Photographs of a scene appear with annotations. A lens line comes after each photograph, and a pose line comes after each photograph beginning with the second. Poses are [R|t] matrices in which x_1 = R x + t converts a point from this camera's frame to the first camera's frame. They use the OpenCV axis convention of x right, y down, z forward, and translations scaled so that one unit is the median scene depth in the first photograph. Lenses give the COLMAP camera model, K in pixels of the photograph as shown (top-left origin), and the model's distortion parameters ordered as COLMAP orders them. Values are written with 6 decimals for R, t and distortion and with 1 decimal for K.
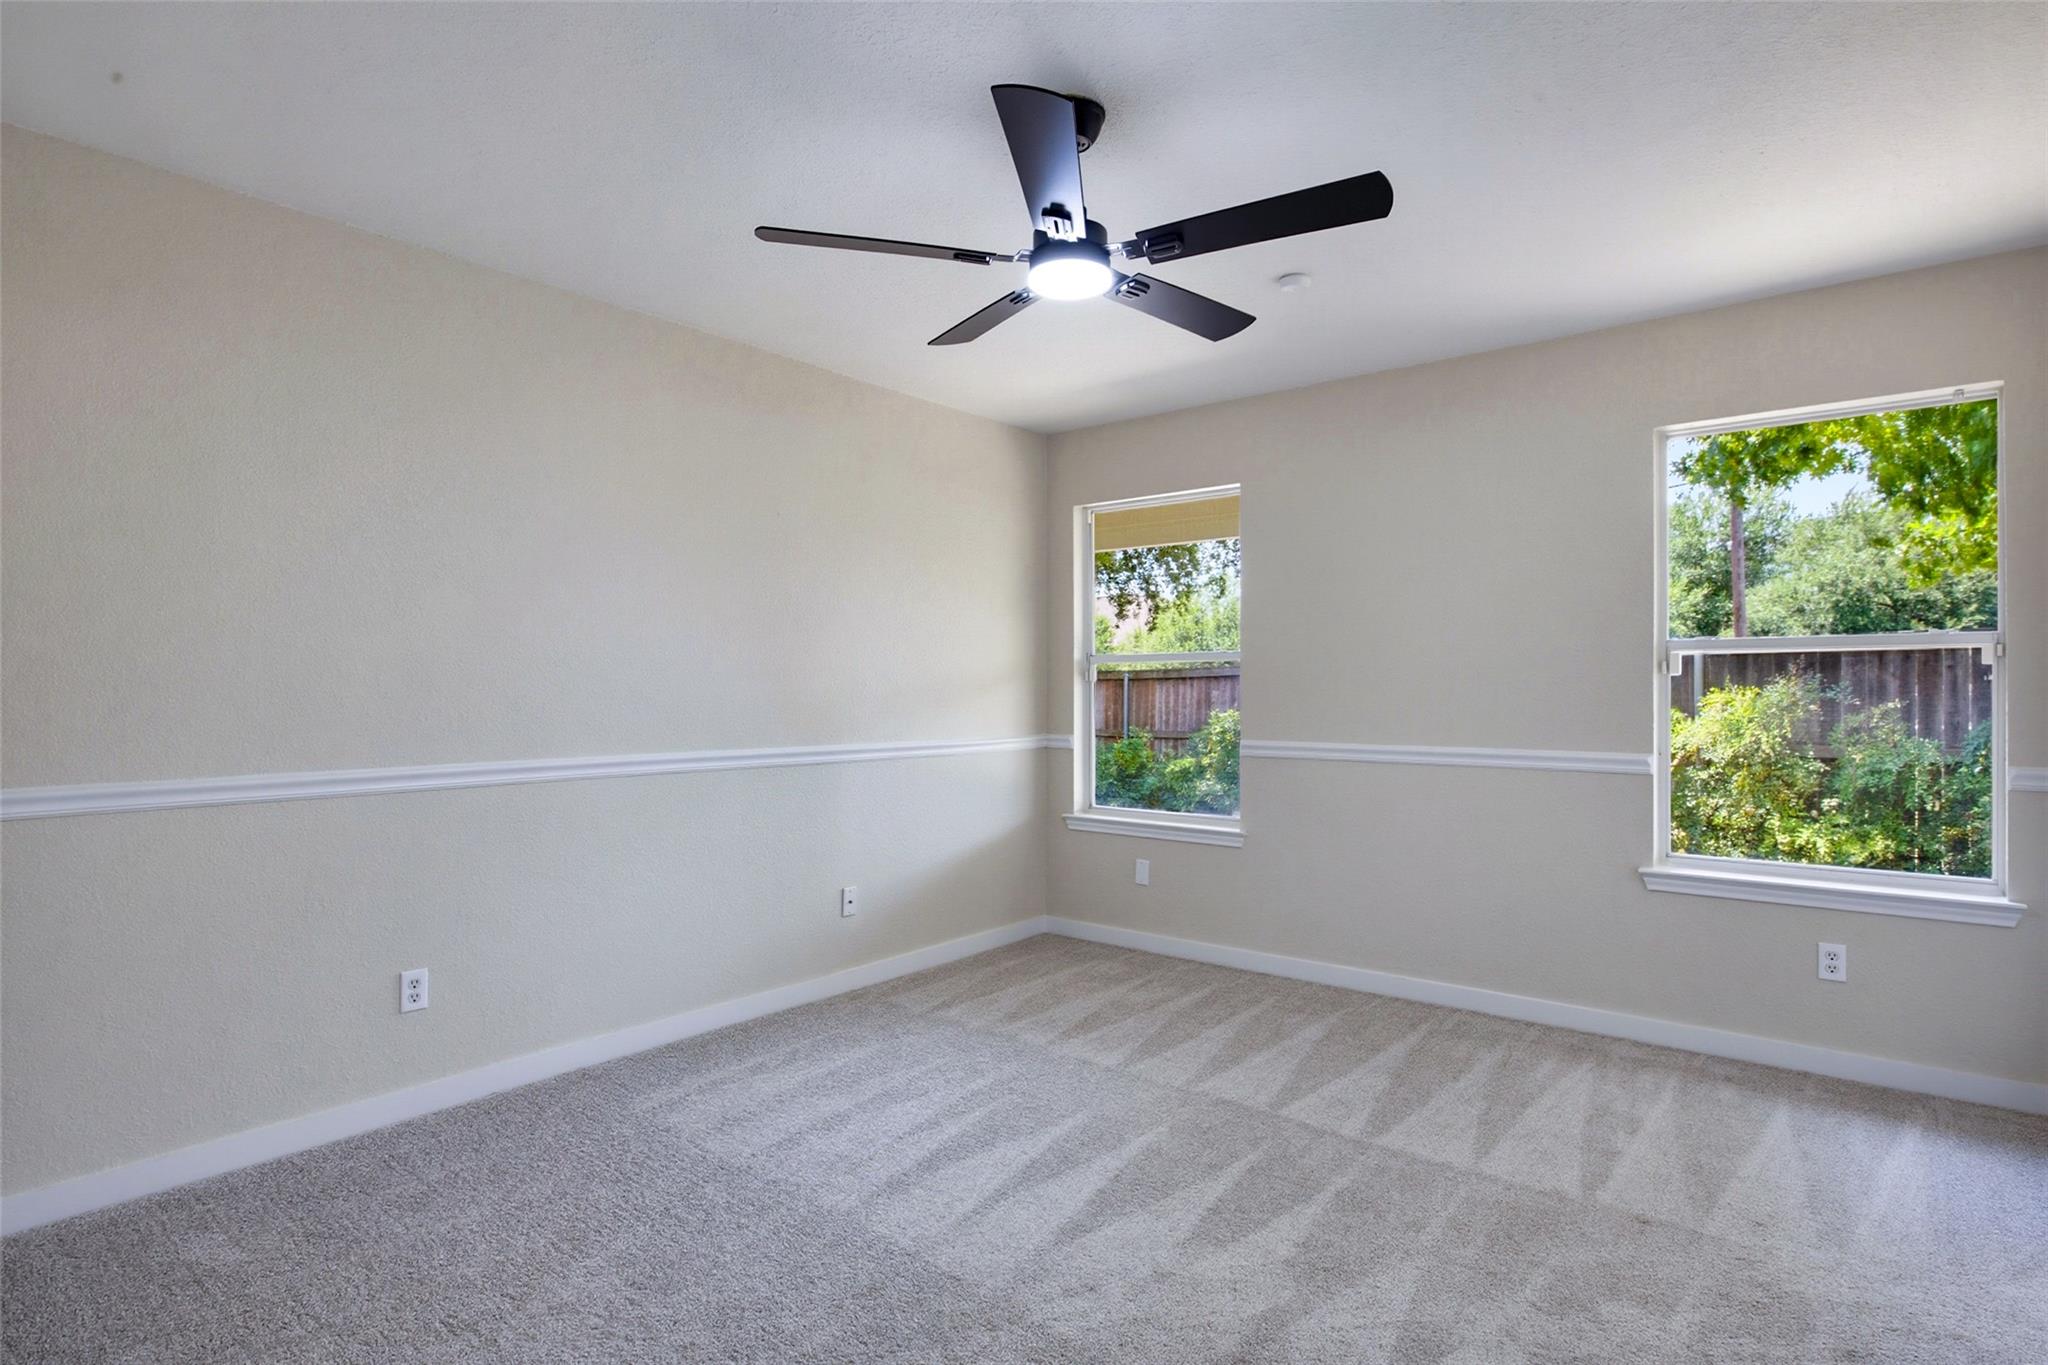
lens RADIAL K [[1046.6, 0, 1021.7], [0, 1046.6, 676.9], [0, 0, 1]] dist [-0.013575, -0.000330]
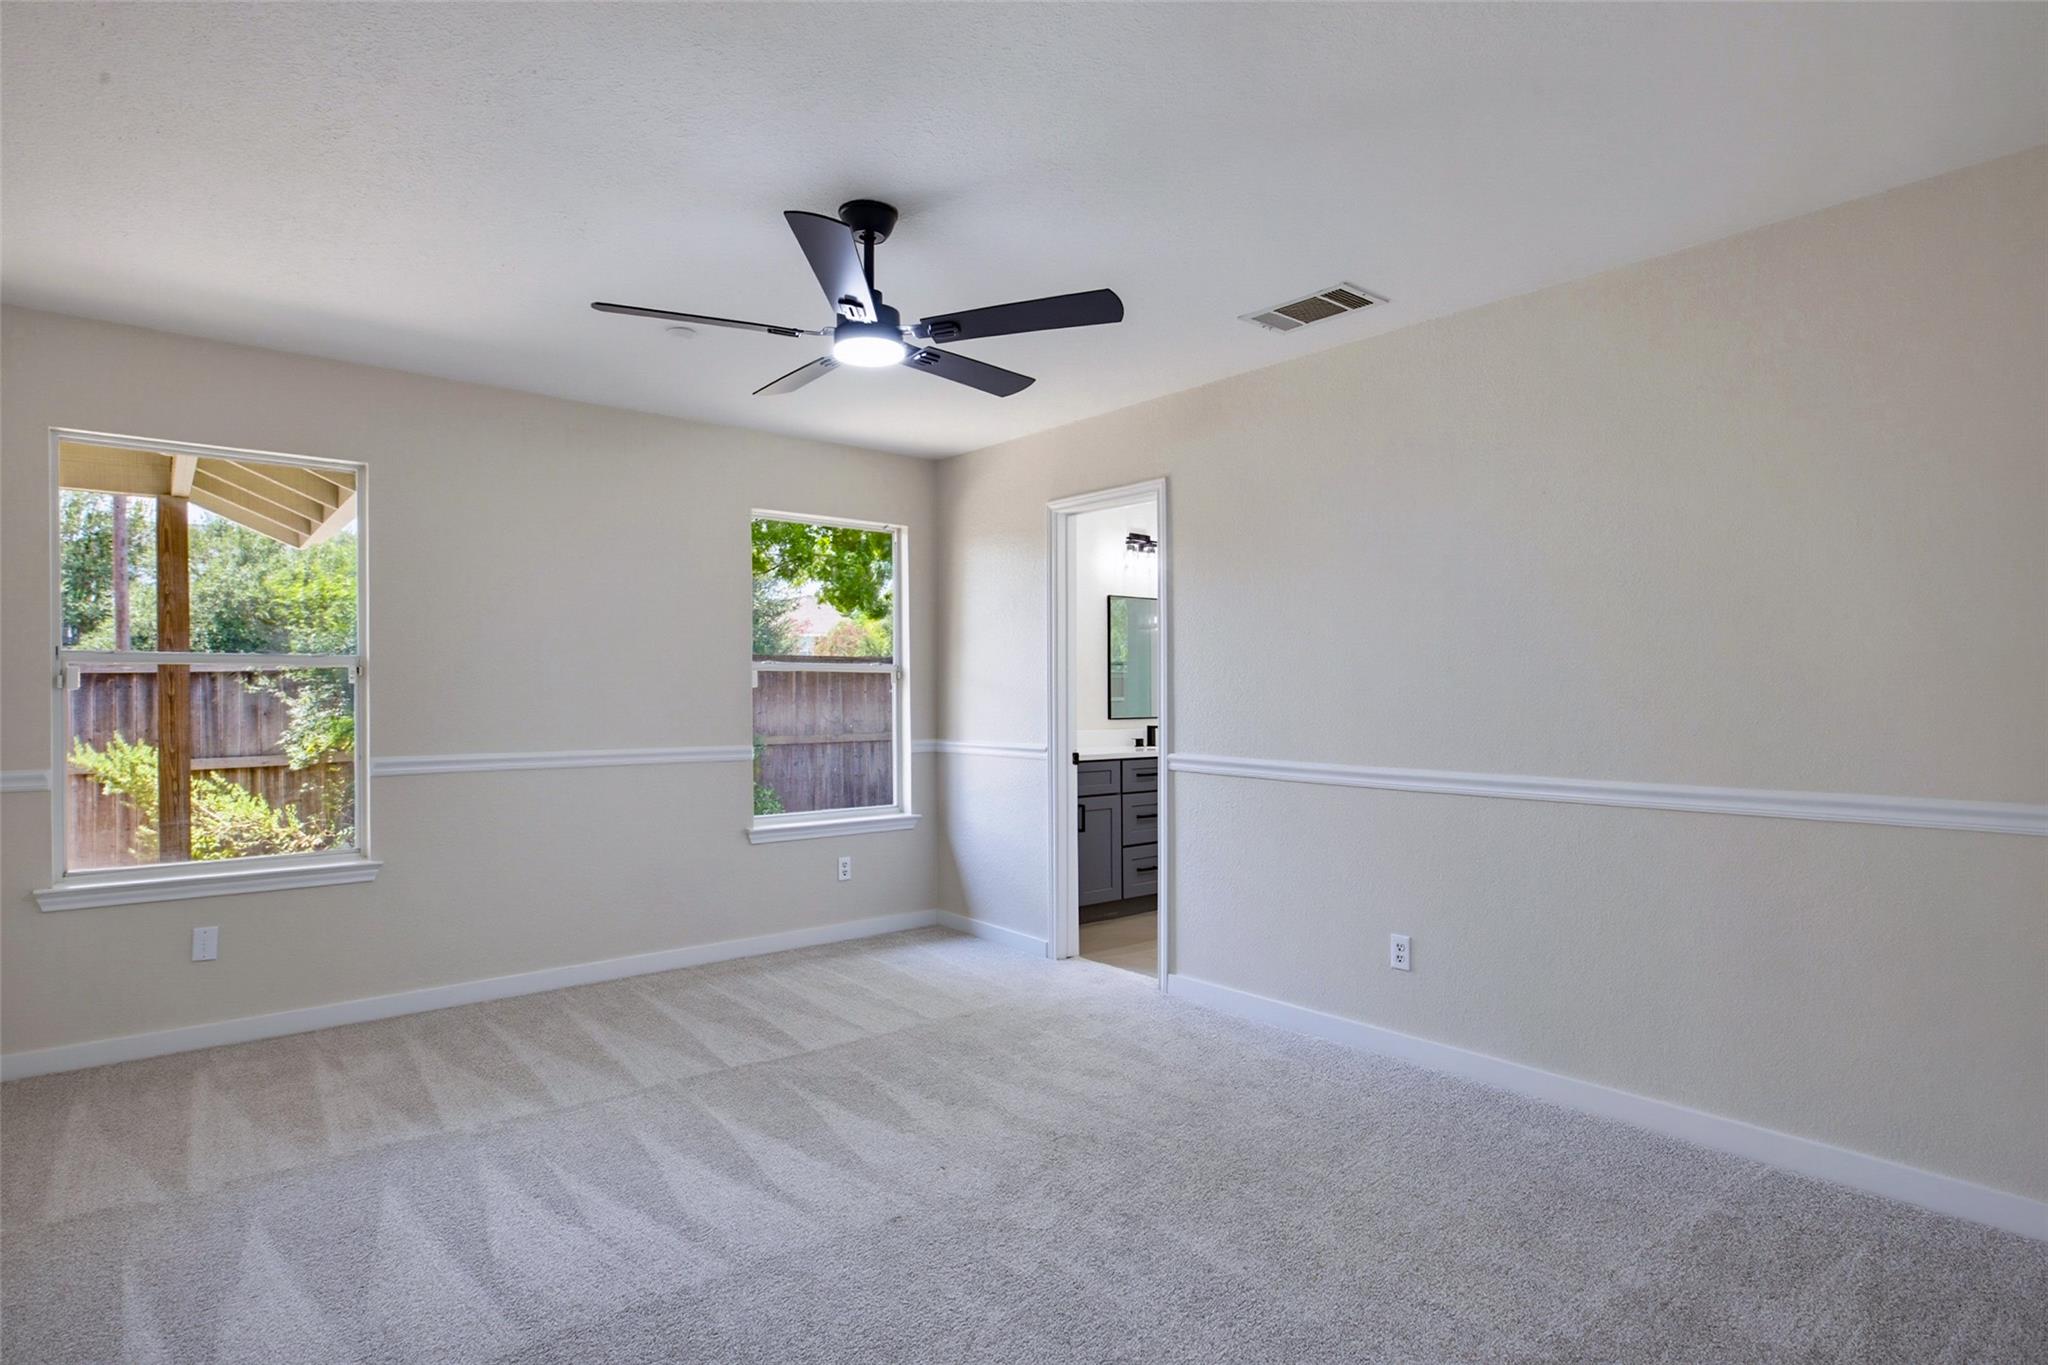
lens RADIAL K [[1048.6, 0, 1028.7], [0, 1048.6, 687.1], [0, 0, 1]] dist [-0.007698, -0.000268]
pose [[0.196132, 0.008726, 0.980539, -0.695386], [-0.007885, 0.999942, -0.007322, 0.009537], [-0.980546, -0.006296, 0.196189, 0.396287]]
